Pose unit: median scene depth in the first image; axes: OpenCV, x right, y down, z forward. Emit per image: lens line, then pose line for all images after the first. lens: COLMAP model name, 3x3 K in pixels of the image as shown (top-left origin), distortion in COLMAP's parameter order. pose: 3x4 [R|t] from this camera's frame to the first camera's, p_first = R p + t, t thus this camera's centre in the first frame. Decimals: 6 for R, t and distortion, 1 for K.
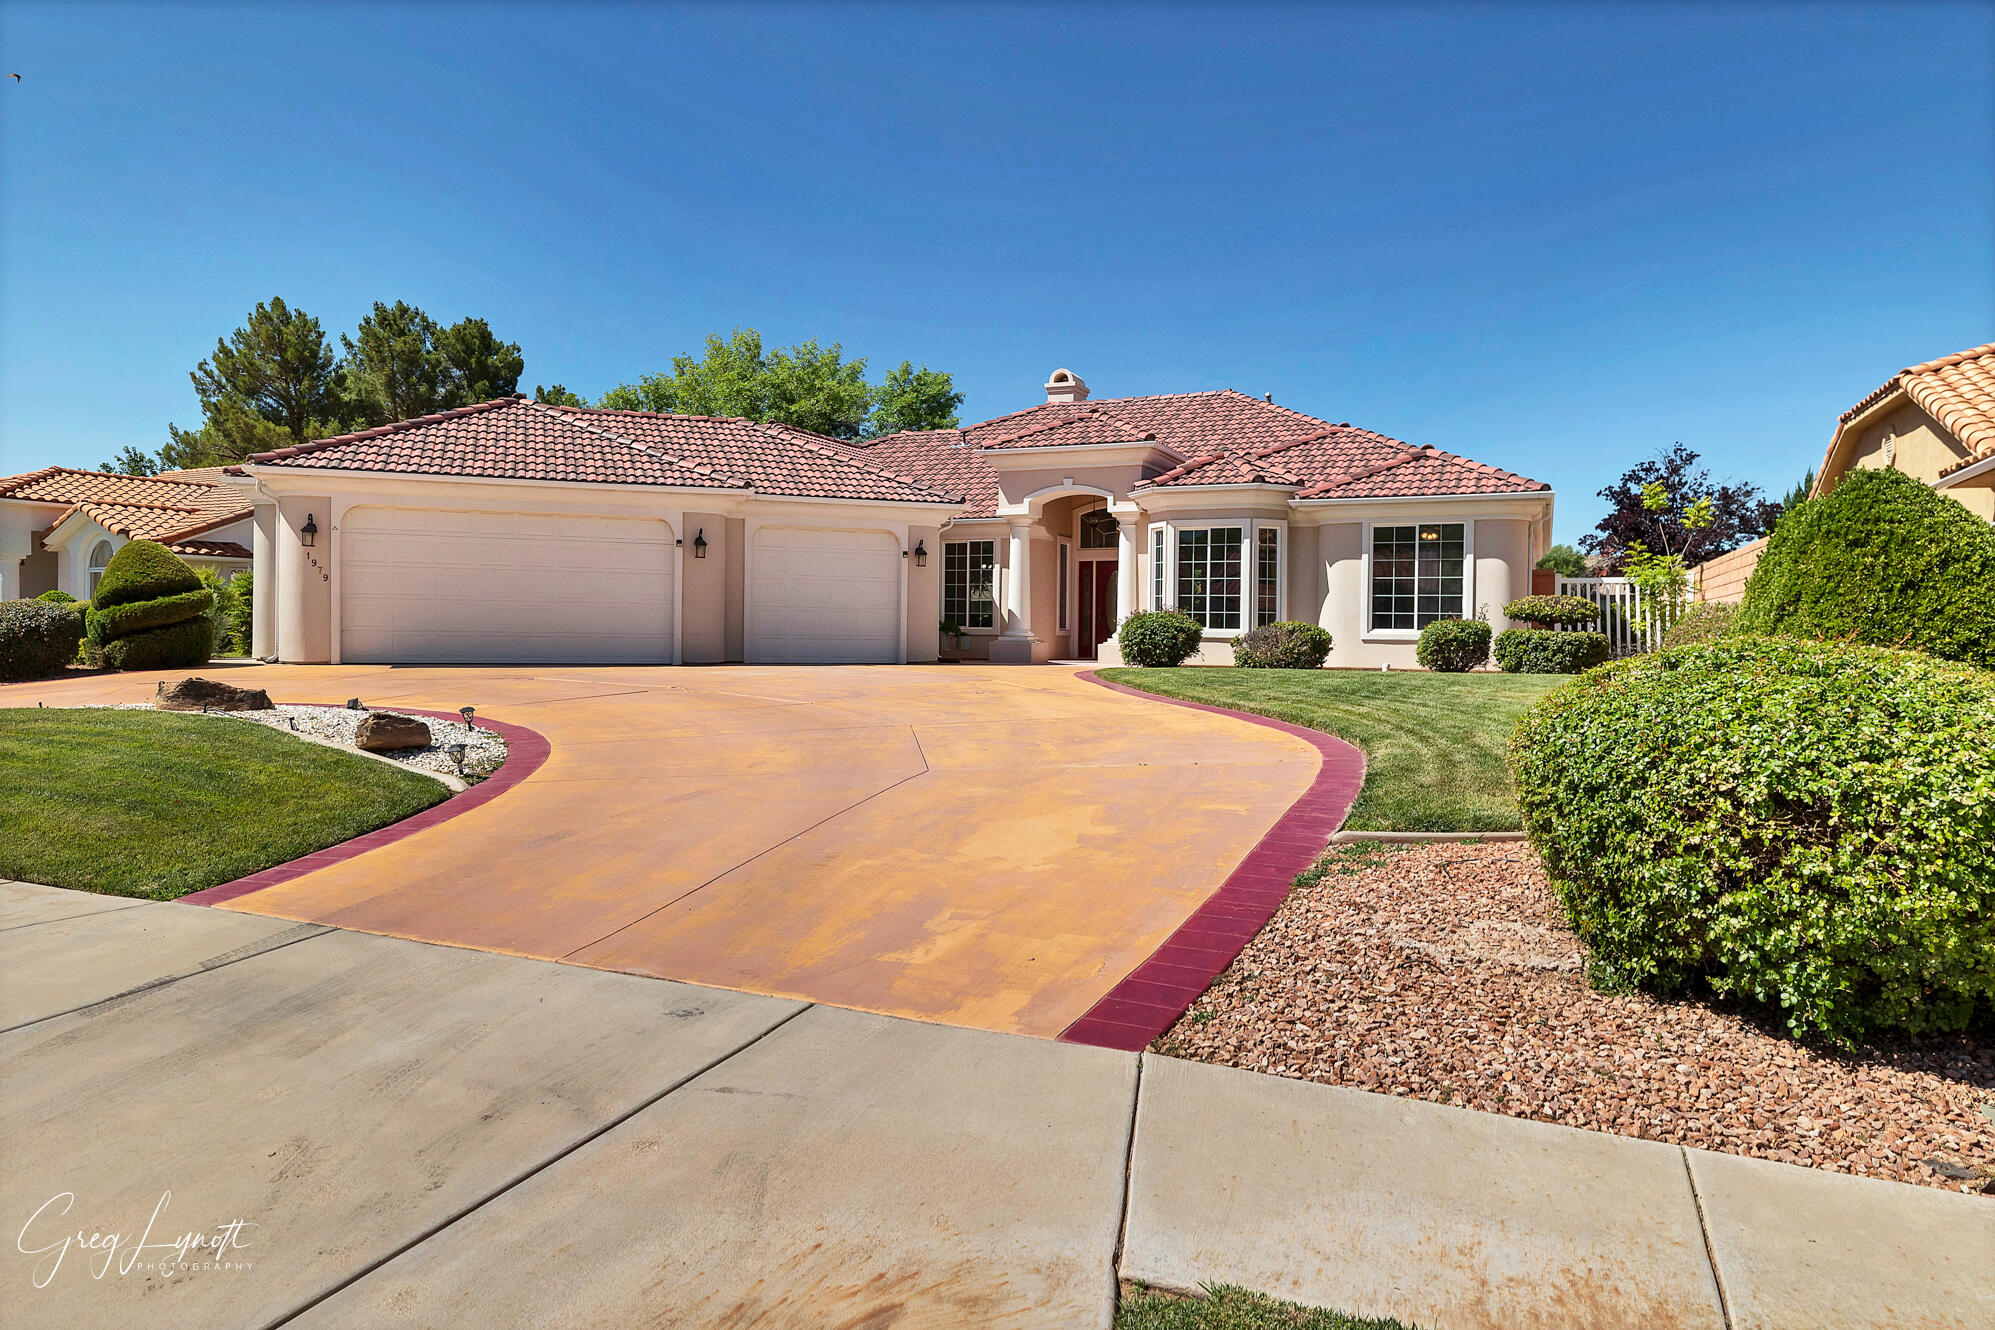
lens RADIAL K [[1202.0, 0, 997.5], [0, 1202.0, 665.0], [0, 0, 1]] dist [0.000789, -0.000152]
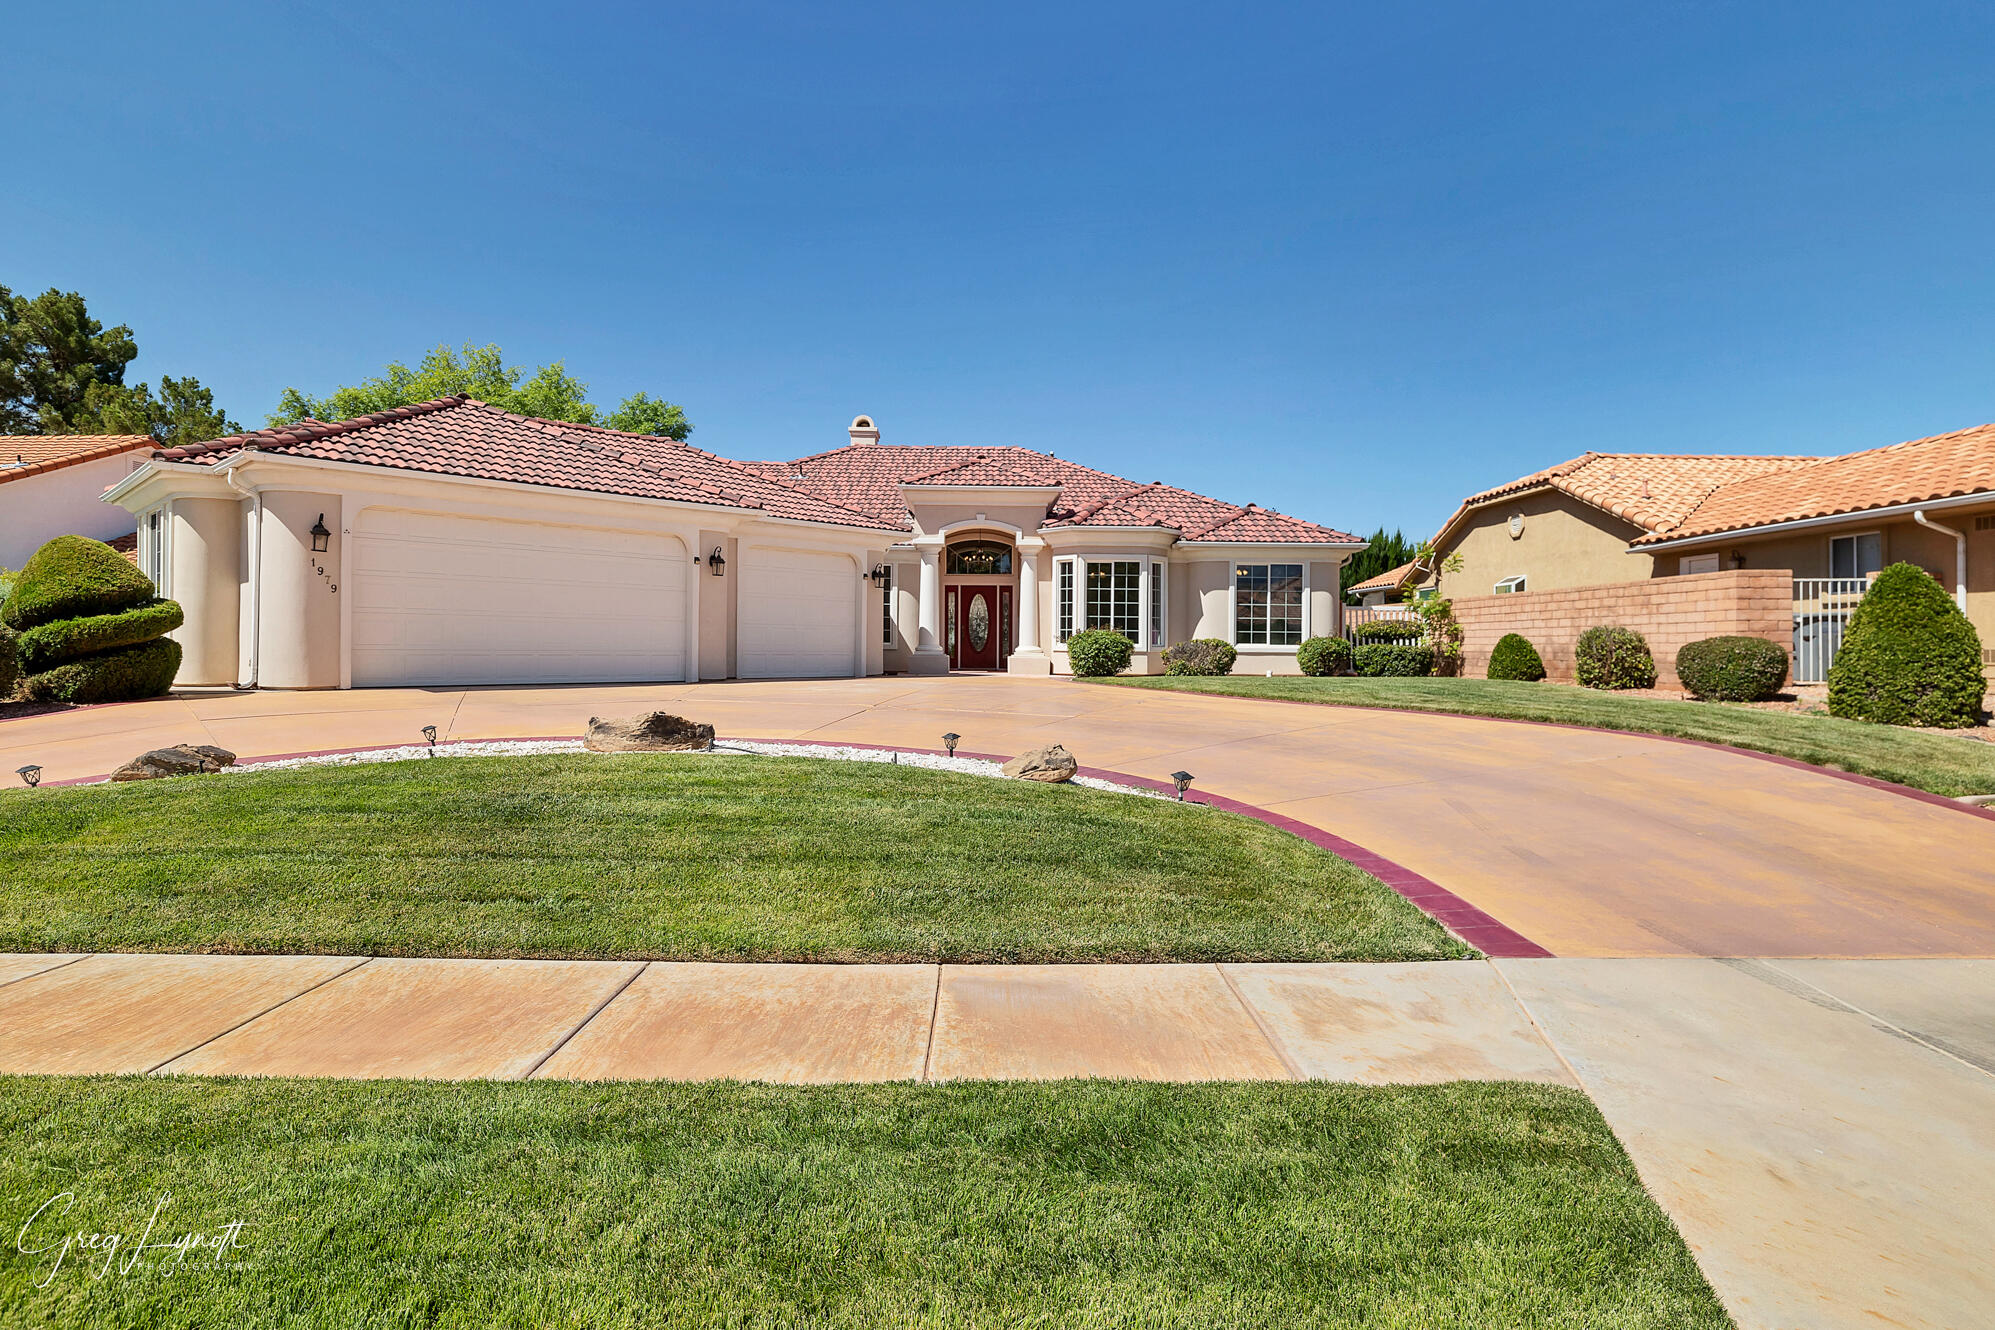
lens RADIAL K [[1011.5, 0, 997.5], [0, 1011.5, 665.0], [0, 0, 1]] dist [-0.002158, -0.000051]
pose [[0.904428, -0.011907, 0.426461, -0.368699], [0.014750, 0.999886, -0.003364, -0.007317], [-0.426372, 0.009333, 0.904500, 0.123880]]
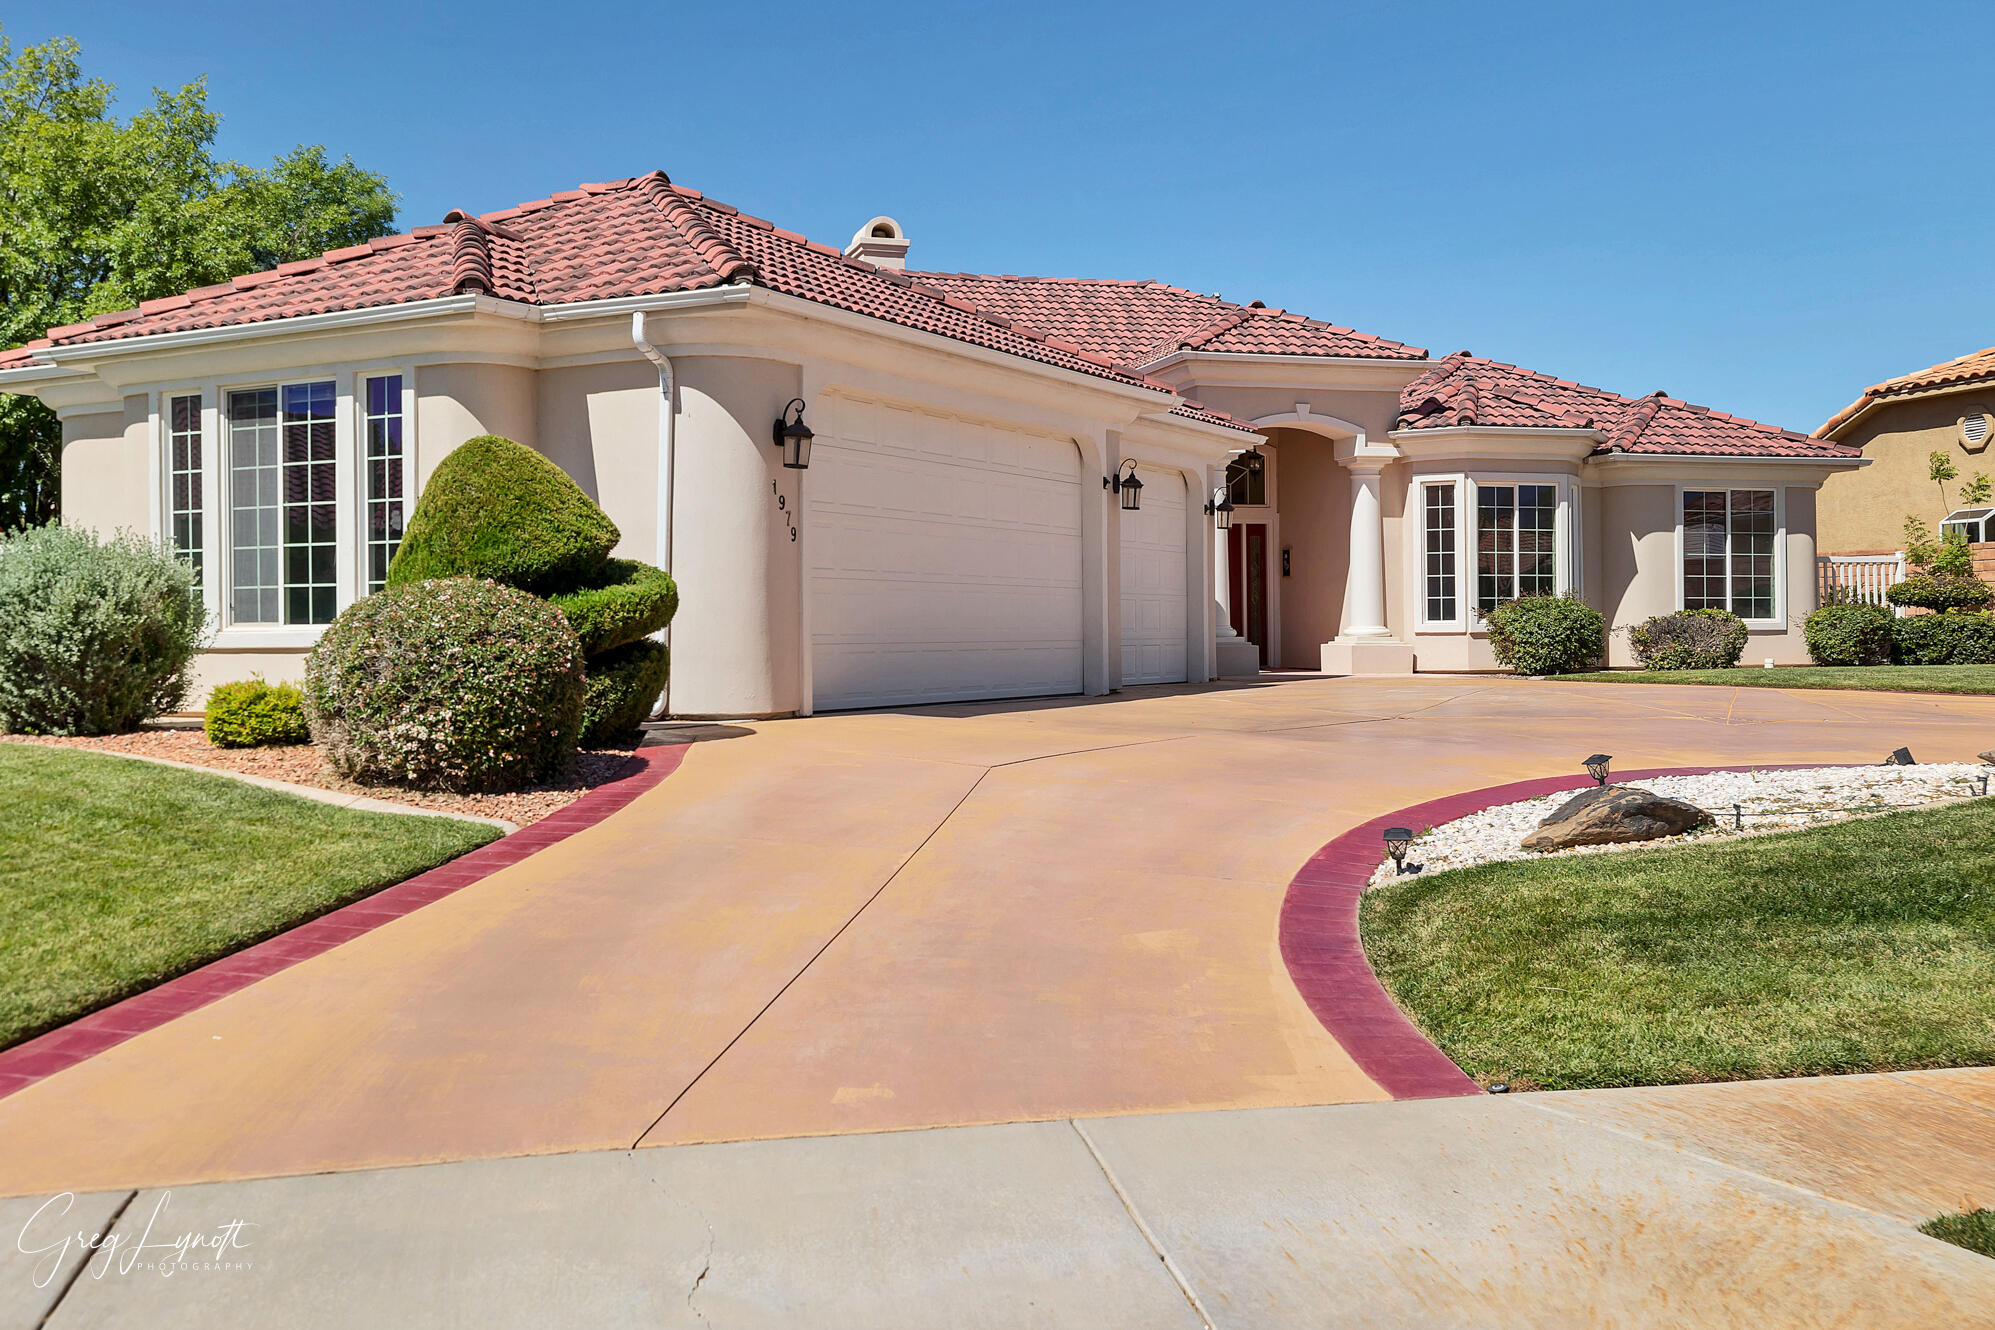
lens RADIAL K [[1882.2, 0, 997.5], [0, 1882.2, 665.0], [0, 0, 1]] dist [0.001145, 0.003553]
pose [[0.764891, -0.028540, 0.643528, -0.820428], [0.035653, 0.999362, 0.001944, -0.016532], [-0.643173, 0.021457, 0.765420, 0.320061]]
